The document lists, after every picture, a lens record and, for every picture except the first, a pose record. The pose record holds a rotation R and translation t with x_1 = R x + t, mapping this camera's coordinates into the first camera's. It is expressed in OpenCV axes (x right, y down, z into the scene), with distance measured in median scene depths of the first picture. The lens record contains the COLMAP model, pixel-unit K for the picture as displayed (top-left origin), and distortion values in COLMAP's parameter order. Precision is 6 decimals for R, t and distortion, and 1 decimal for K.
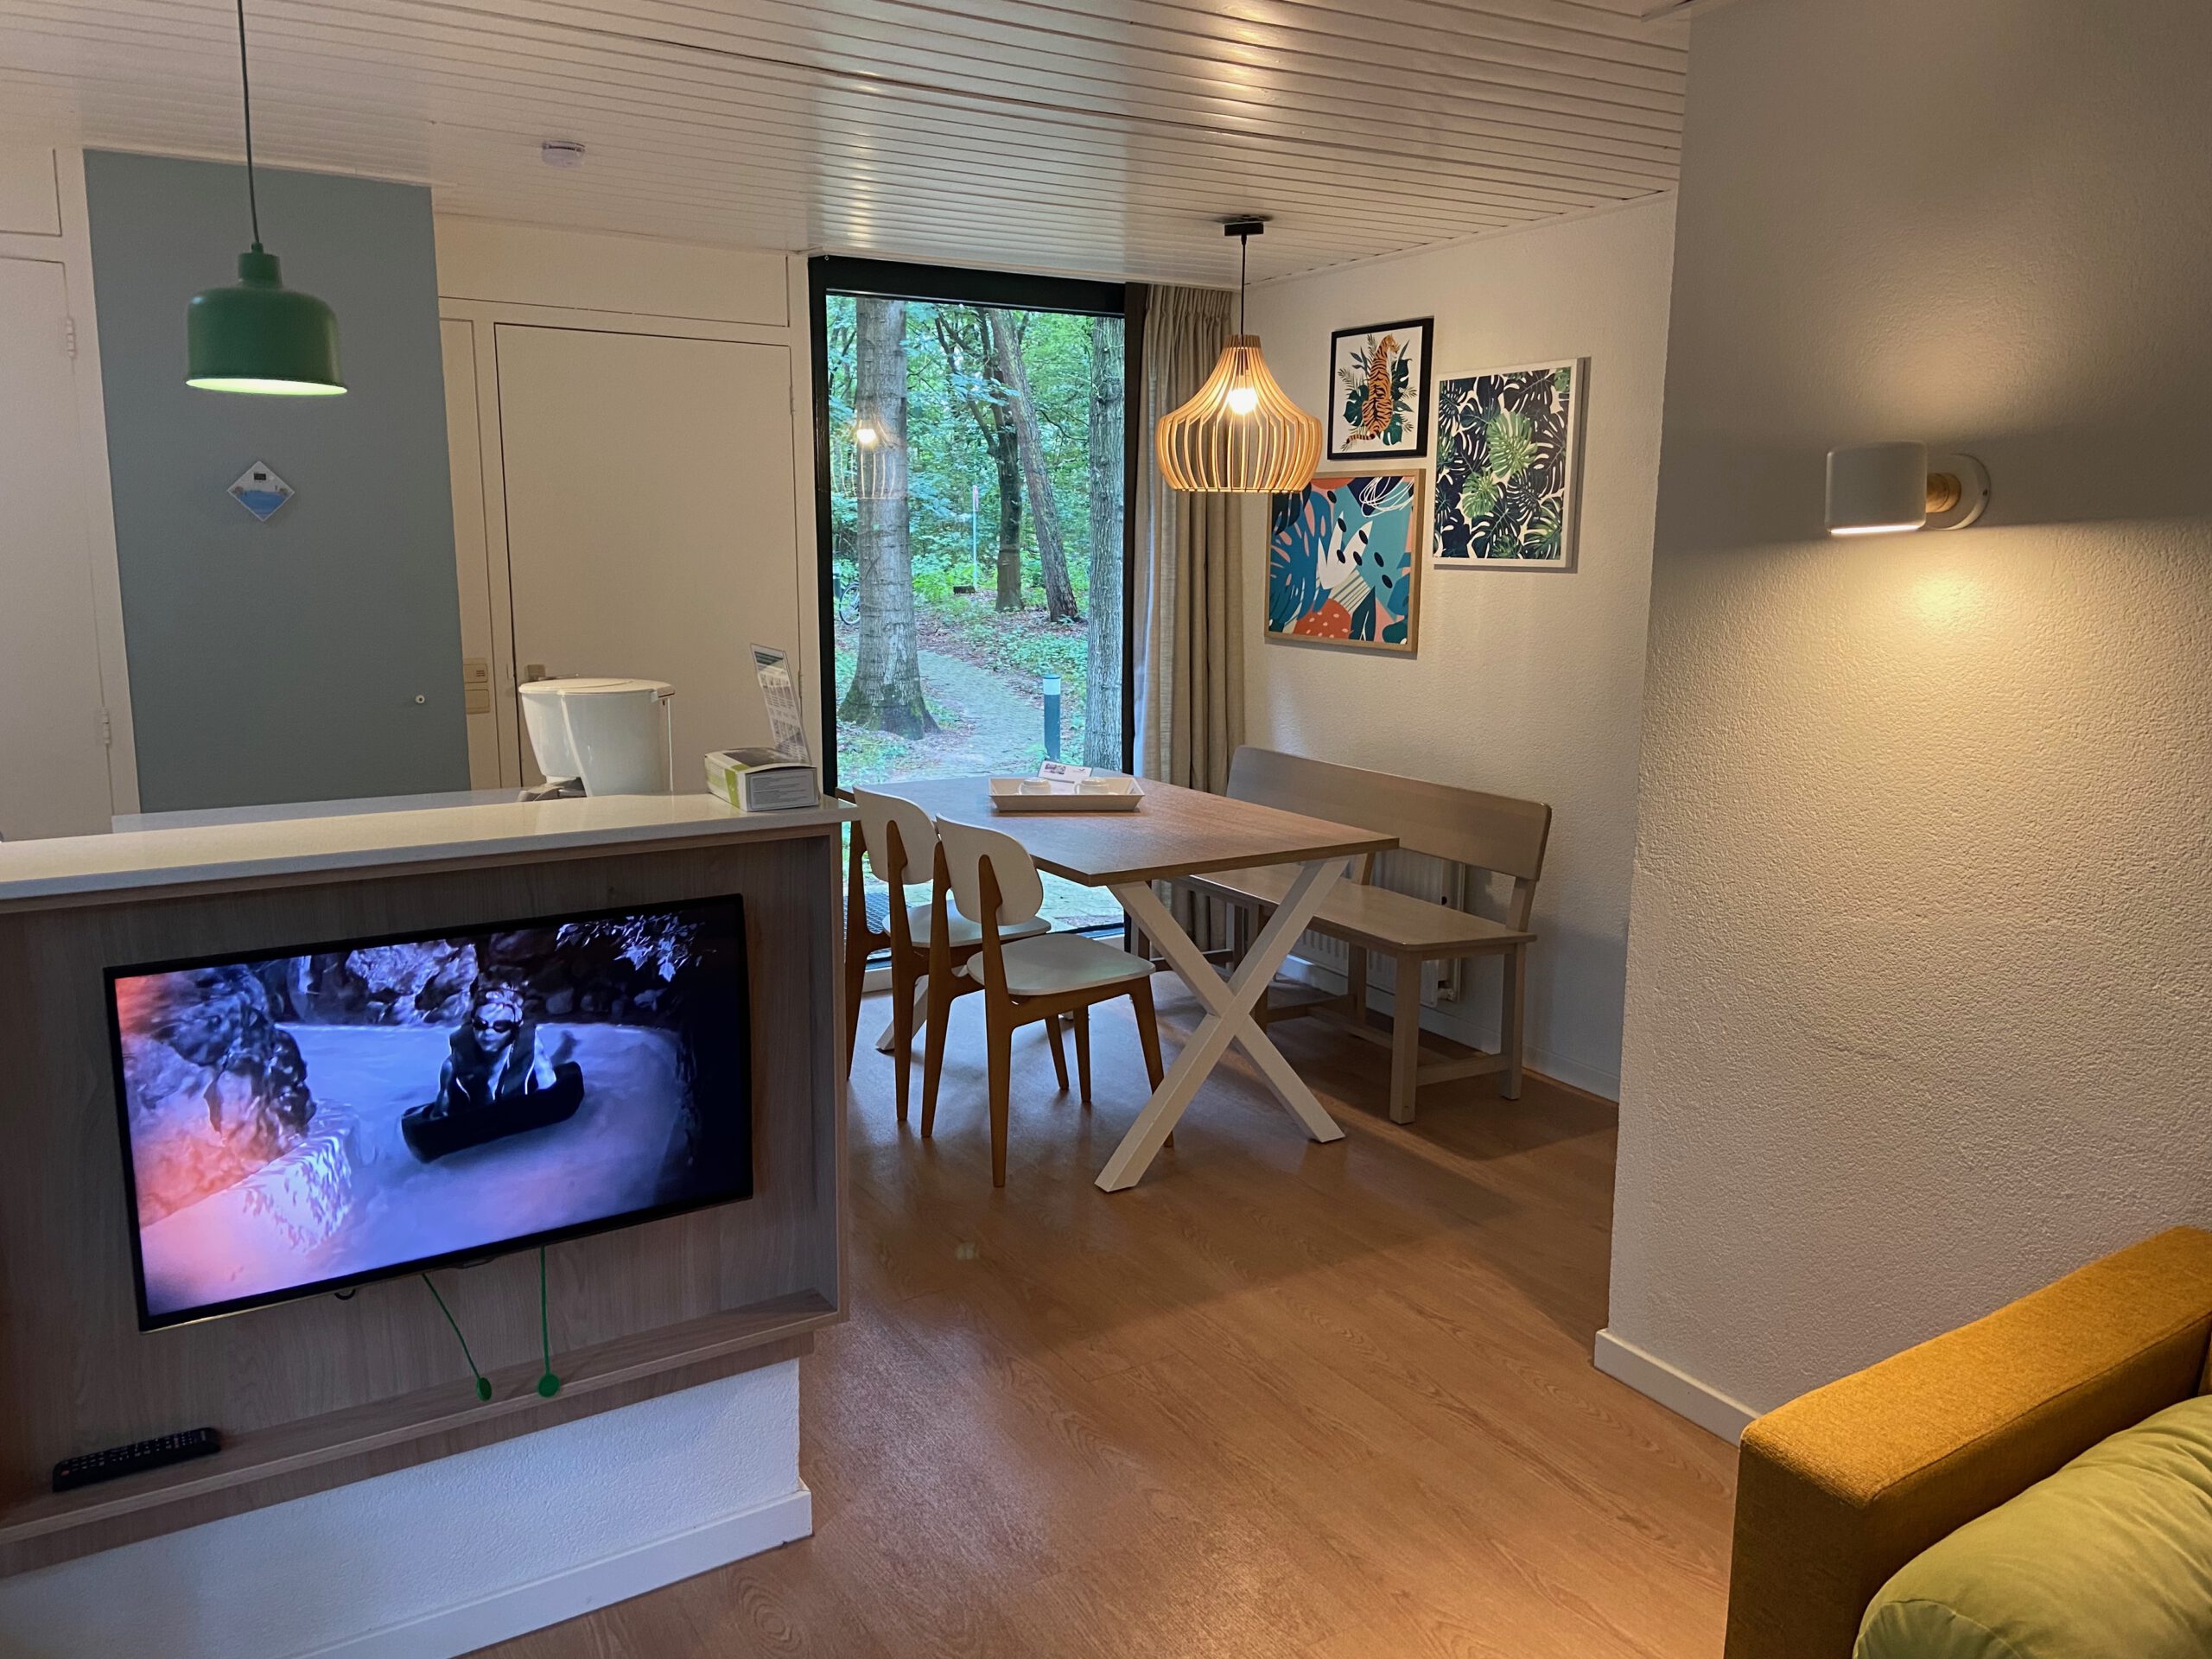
lens RADIAL K [[1655.3, 0, 1116.7], [0, 1655.3, 826.8], [0, 0, 1]] dist [0.110220, 0.001328]
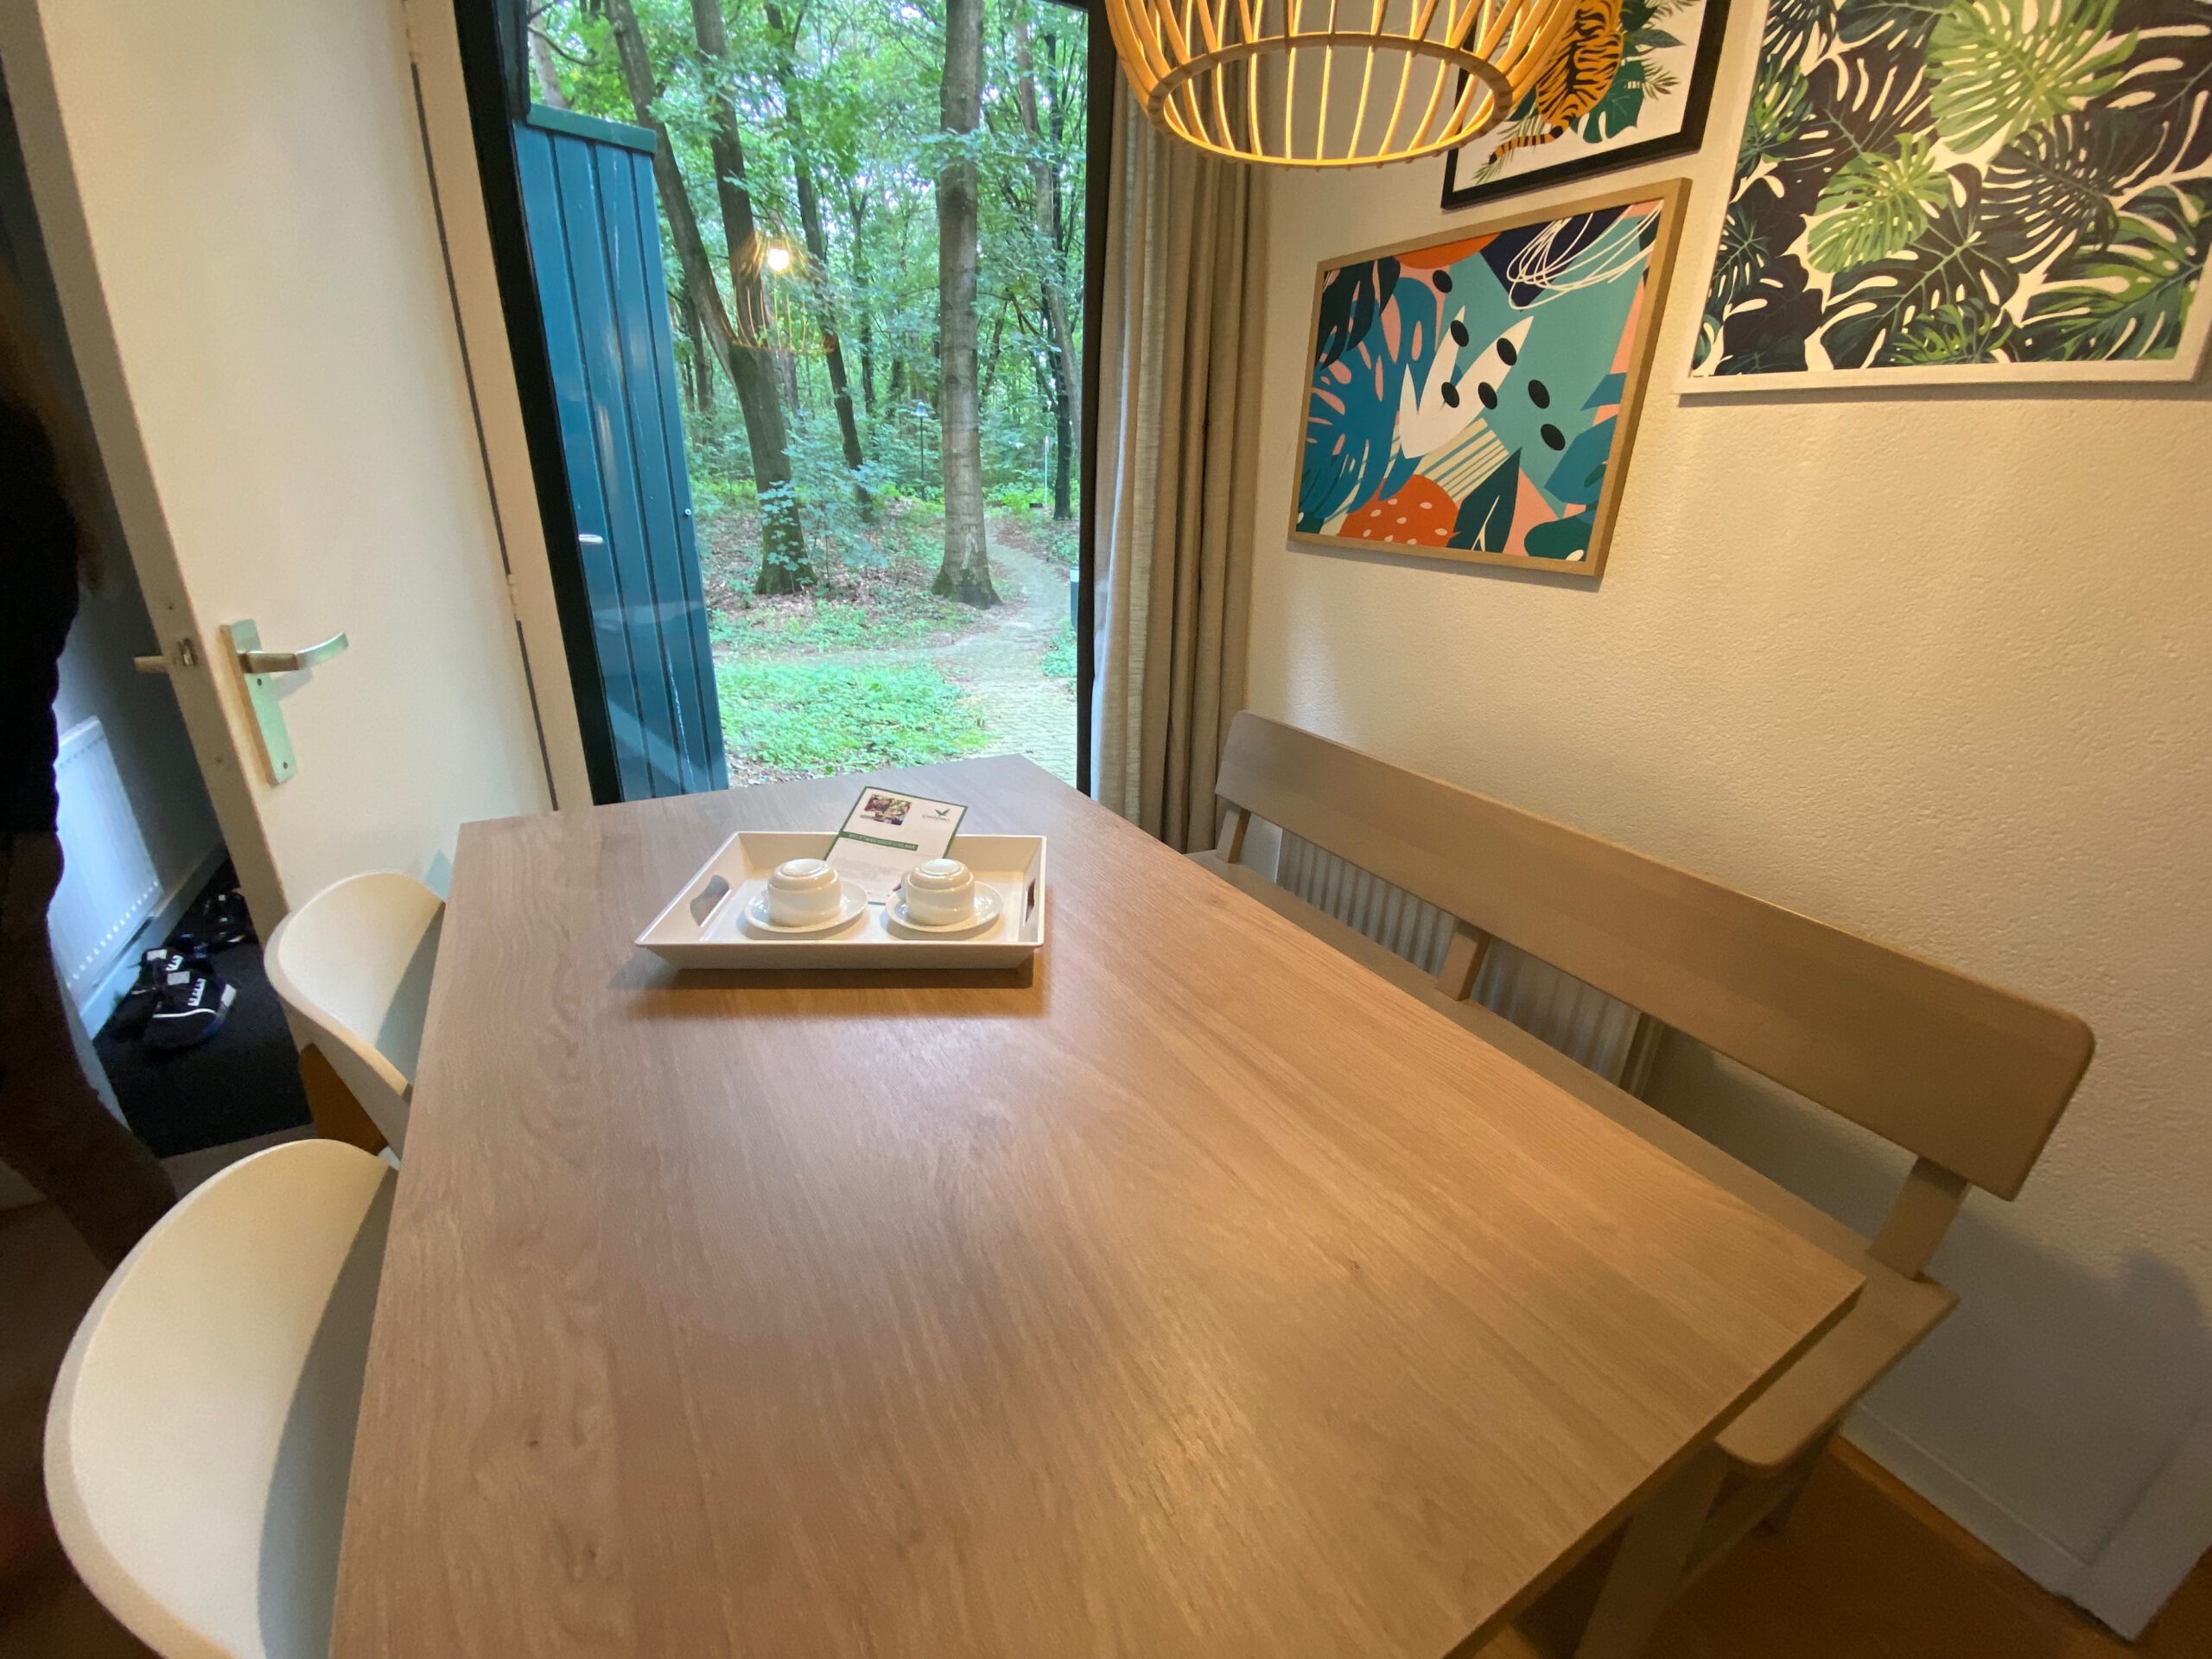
lens RADIAL K [[897.6, 0, 1106.0], [0, 897.6, 829.5], [0, 0, 1]] dist [0.015498, -0.019839]
pose [[0.998946, 0.039545, -0.023302, 0.032178], [-0.034207, 0.979904, 0.196515, -0.076265], [0.030605, -0.195511, 0.980224, 0.686814]]
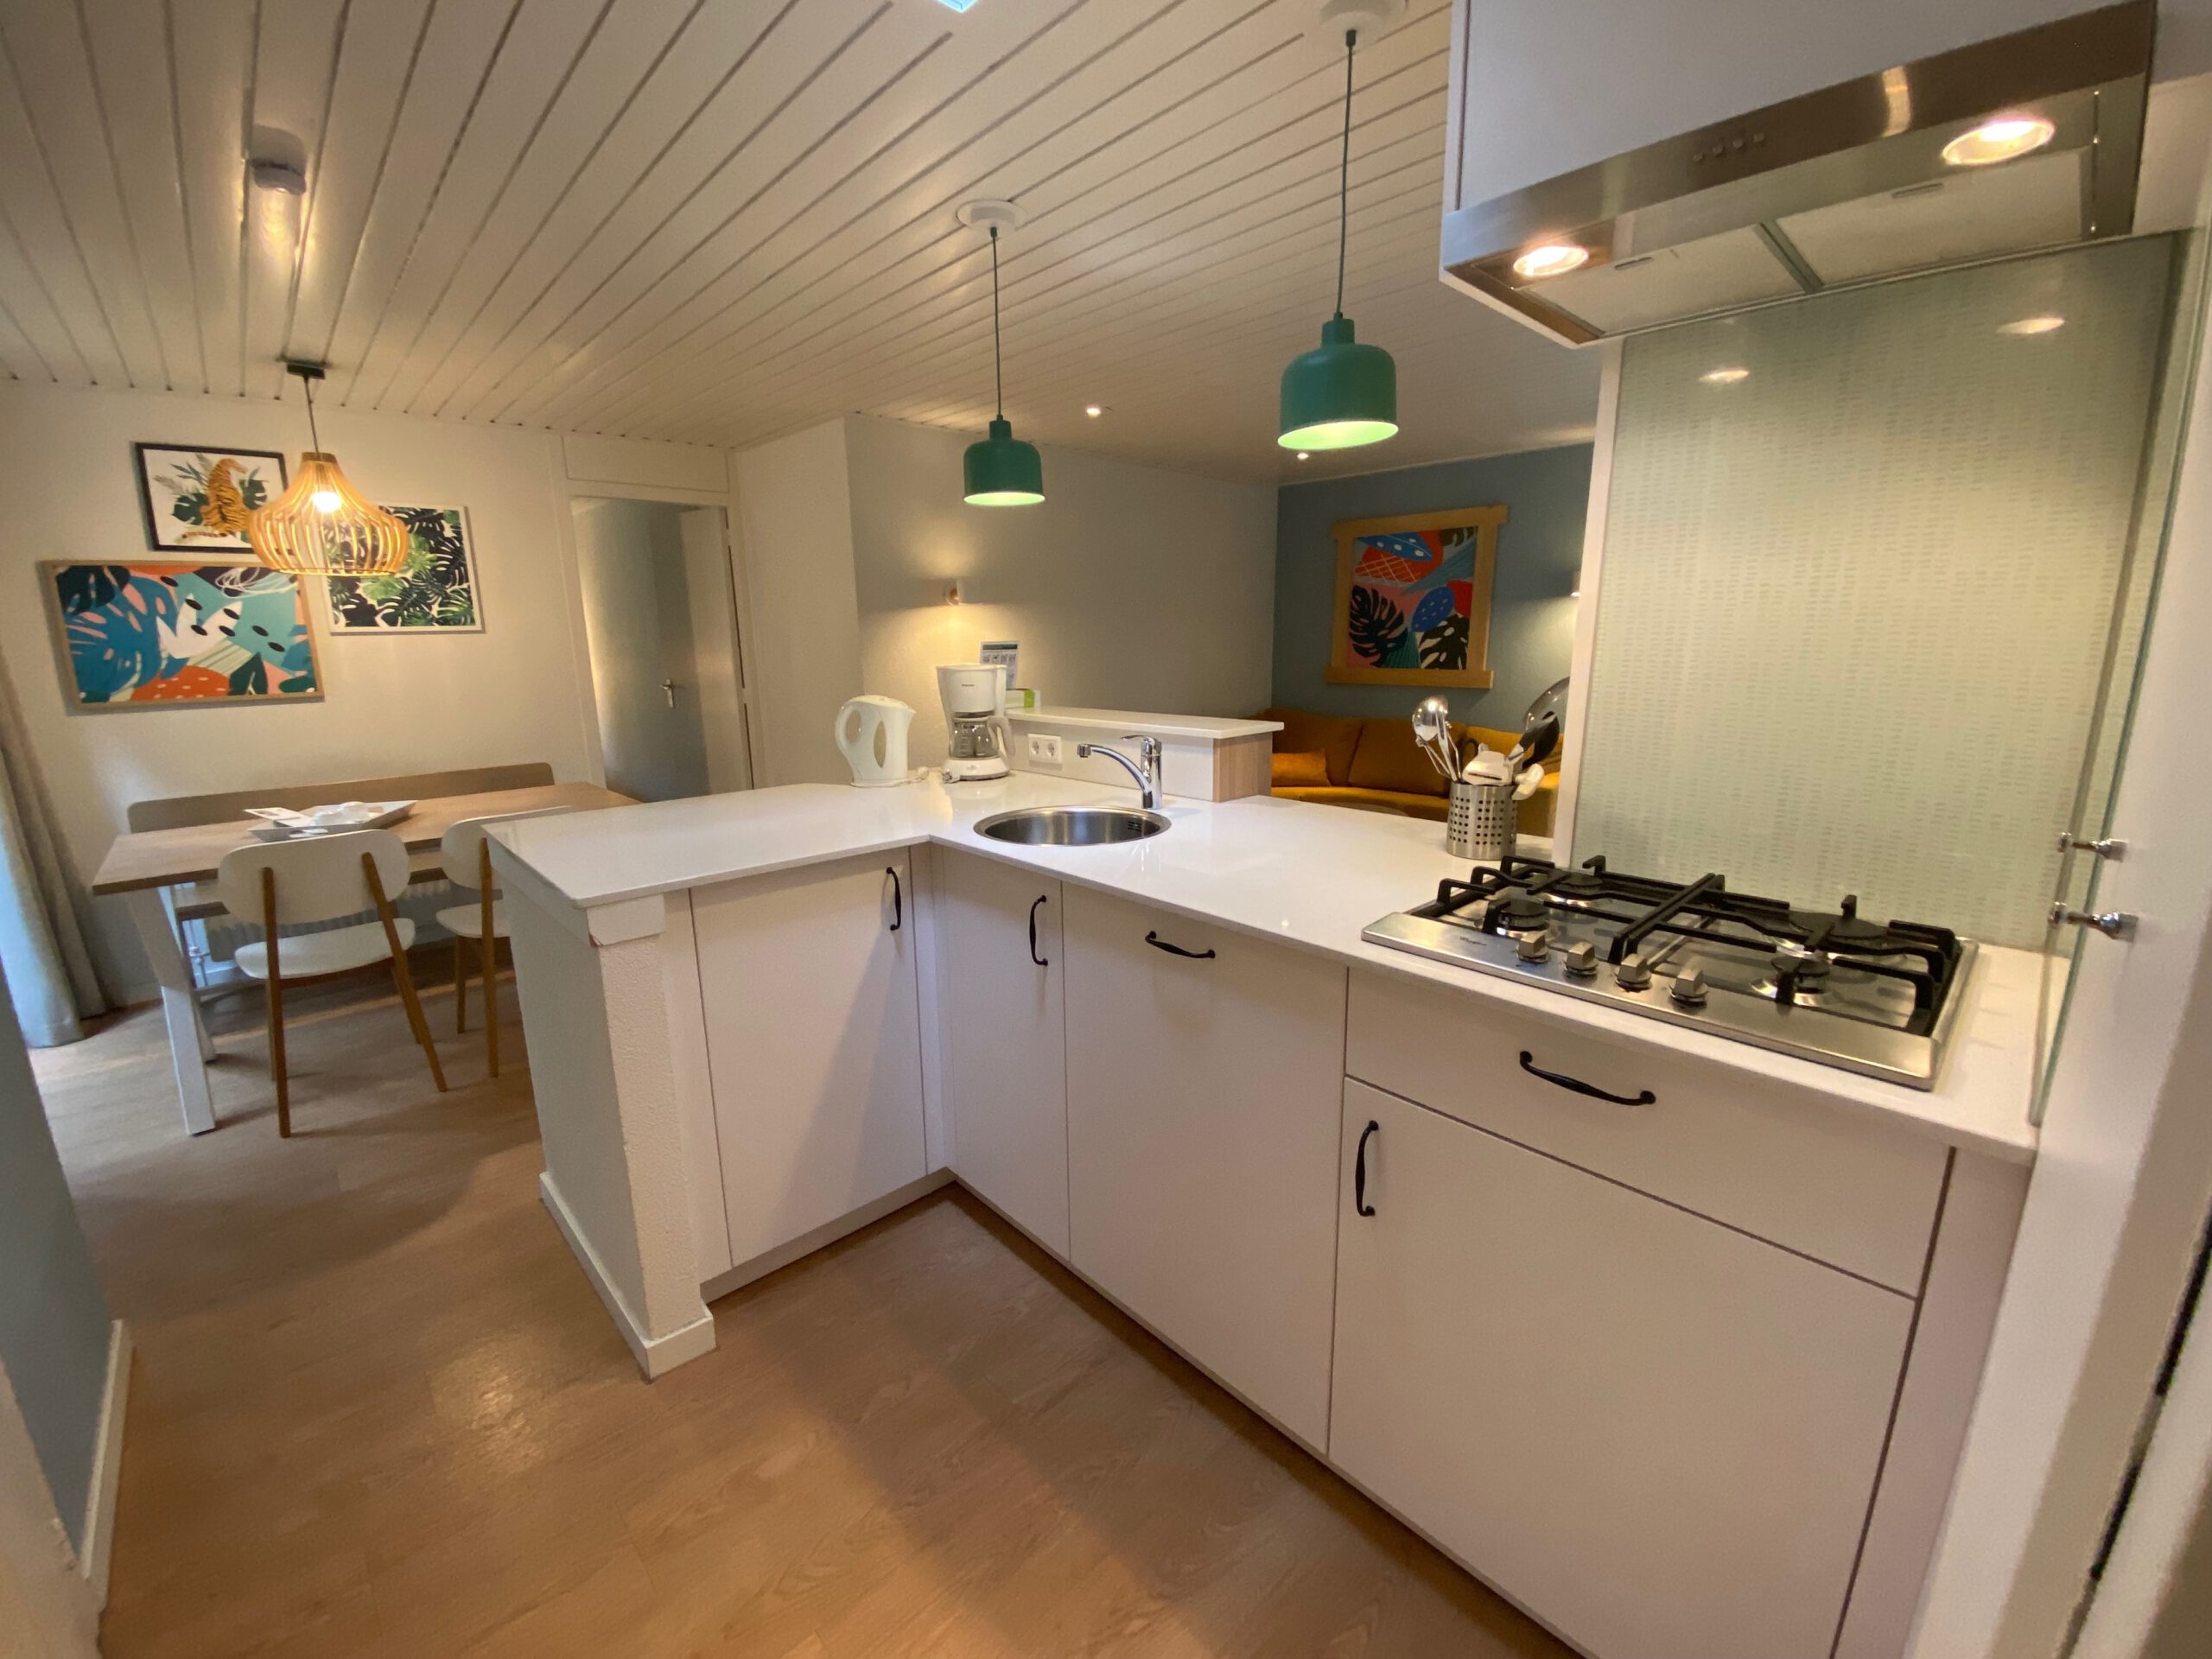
lens RADIAL K [[897.6, 0, 1106.0], [0, 897.6, 829.5], [0, 0, 1]] dist [0.015498, -0.019839]
pose [[-0.197030, -0.213005, 0.956979, -0.674678], [0.187915, 0.949810, 0.250099, -0.063483], [-0.962220, 0.229108, -0.147114, 0.500483]]
